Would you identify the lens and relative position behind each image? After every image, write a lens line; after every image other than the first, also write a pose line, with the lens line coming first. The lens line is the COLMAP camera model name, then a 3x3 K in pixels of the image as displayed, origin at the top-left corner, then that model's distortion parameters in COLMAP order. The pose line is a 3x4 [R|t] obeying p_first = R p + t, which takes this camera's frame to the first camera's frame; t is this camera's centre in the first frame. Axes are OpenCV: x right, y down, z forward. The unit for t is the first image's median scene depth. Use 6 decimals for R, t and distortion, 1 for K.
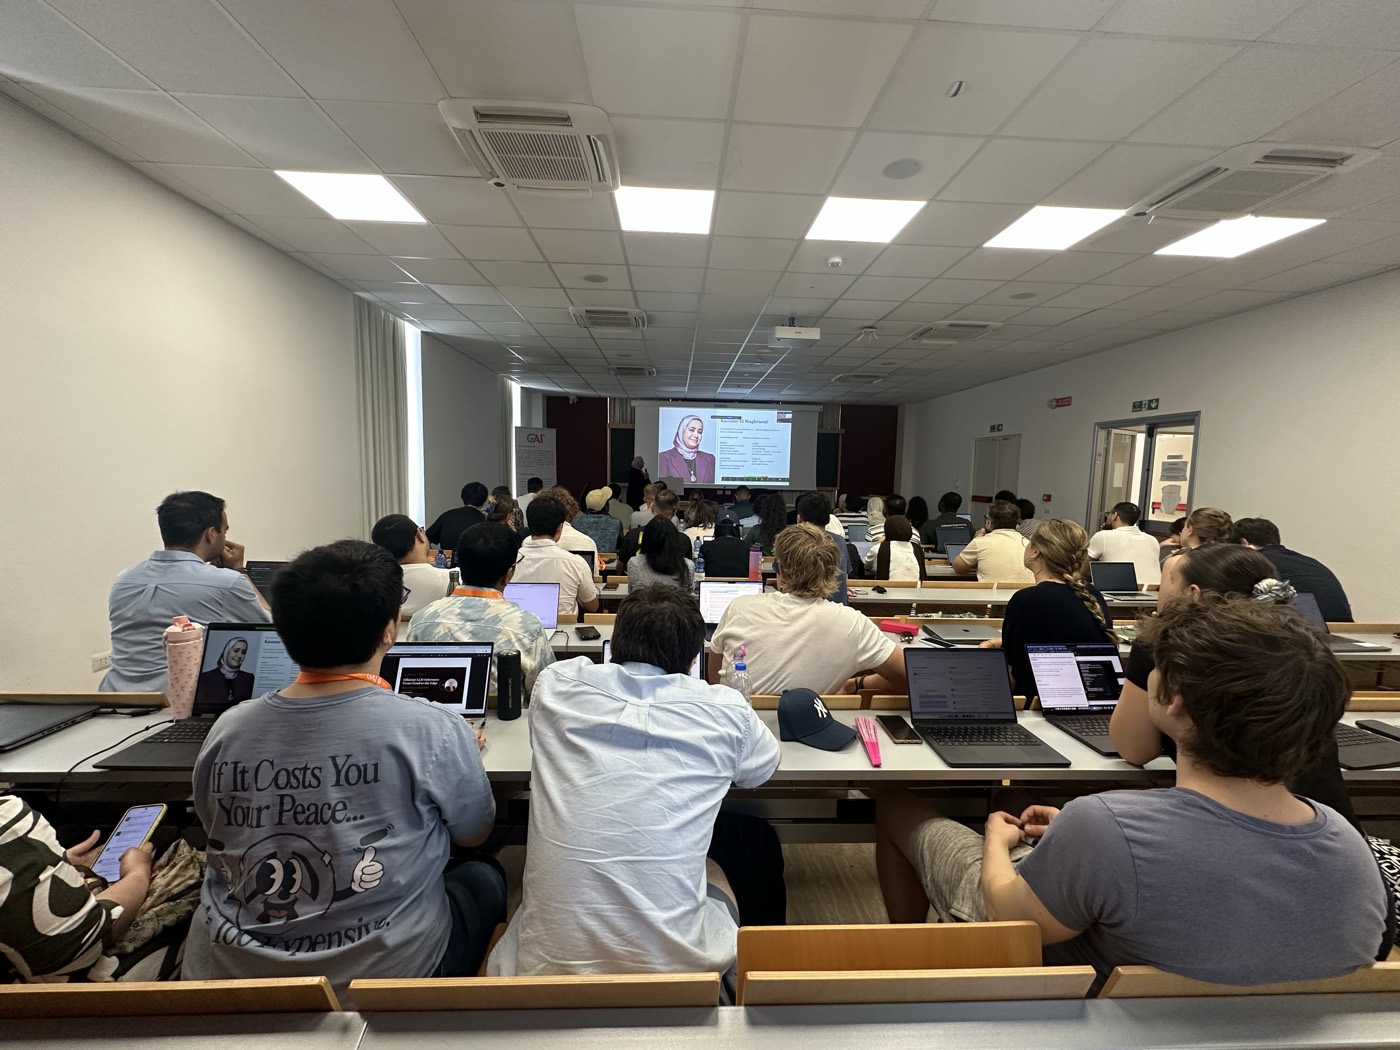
lens RADIAL K [[554.2, 0, 701.5], [0, 554.2, 532.5], [0, 0, 1]] dist [0.000013, 0.000004]
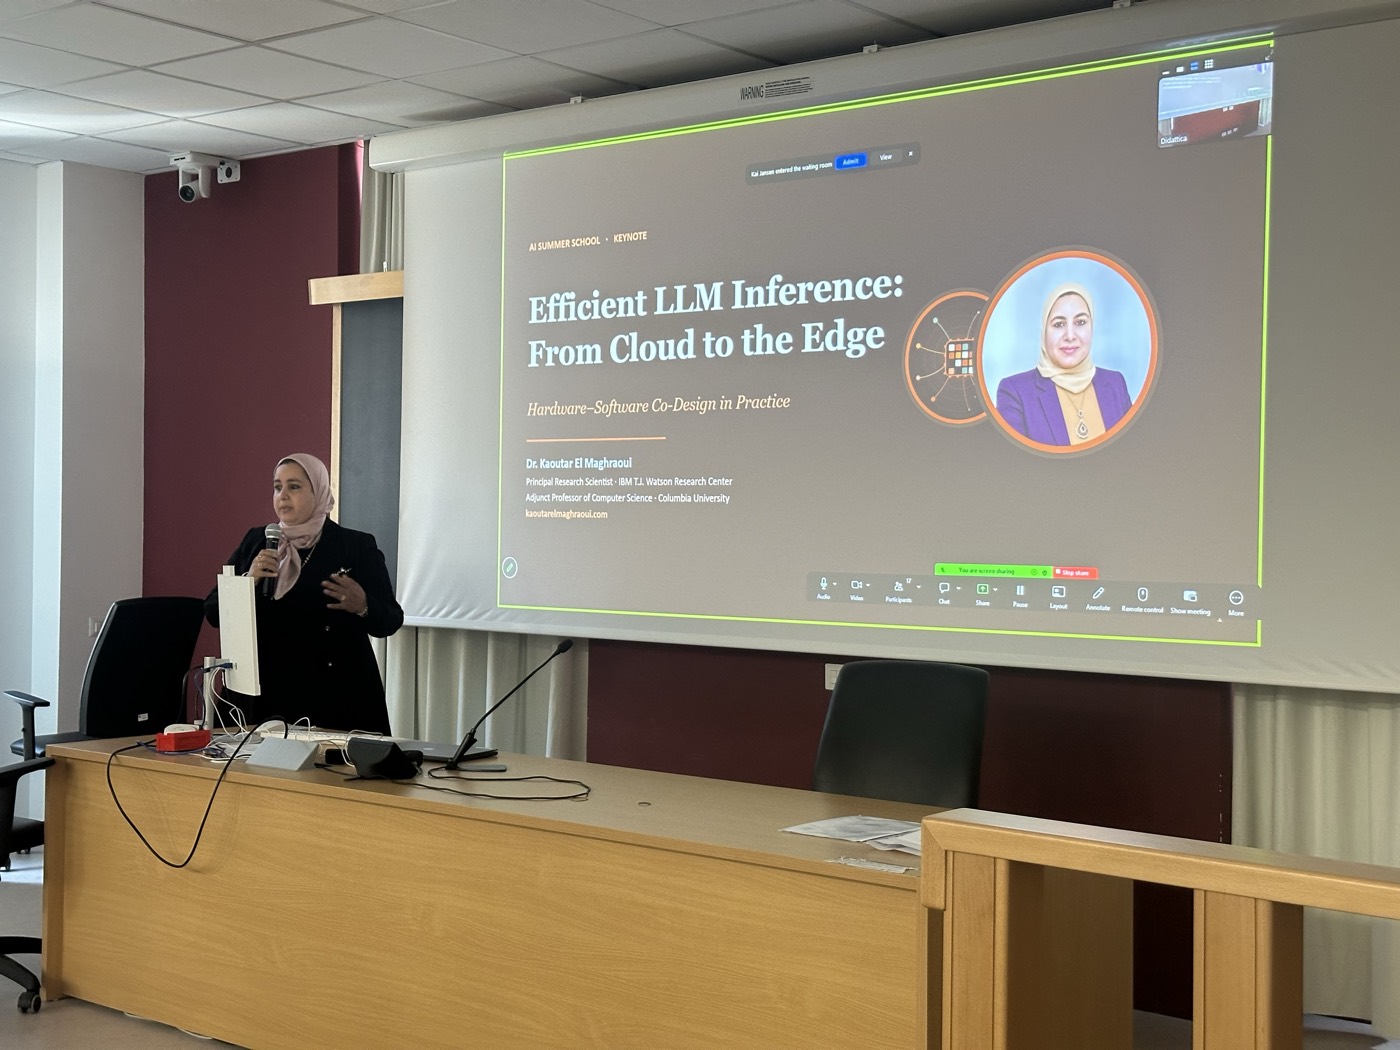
lens RADIAL K [[1944.1, 0, 728.1], [0, 1944.1, 510.6], [0, 0, 1]] dist [0.027454, 0.070454]
pose [[0.755739, -0.015179, -0.654697, 0.450635], [-0.068369, 0.992439, -0.101931, -0.081756], [0.651295, 0.121794, 0.748987, 0.778473]]
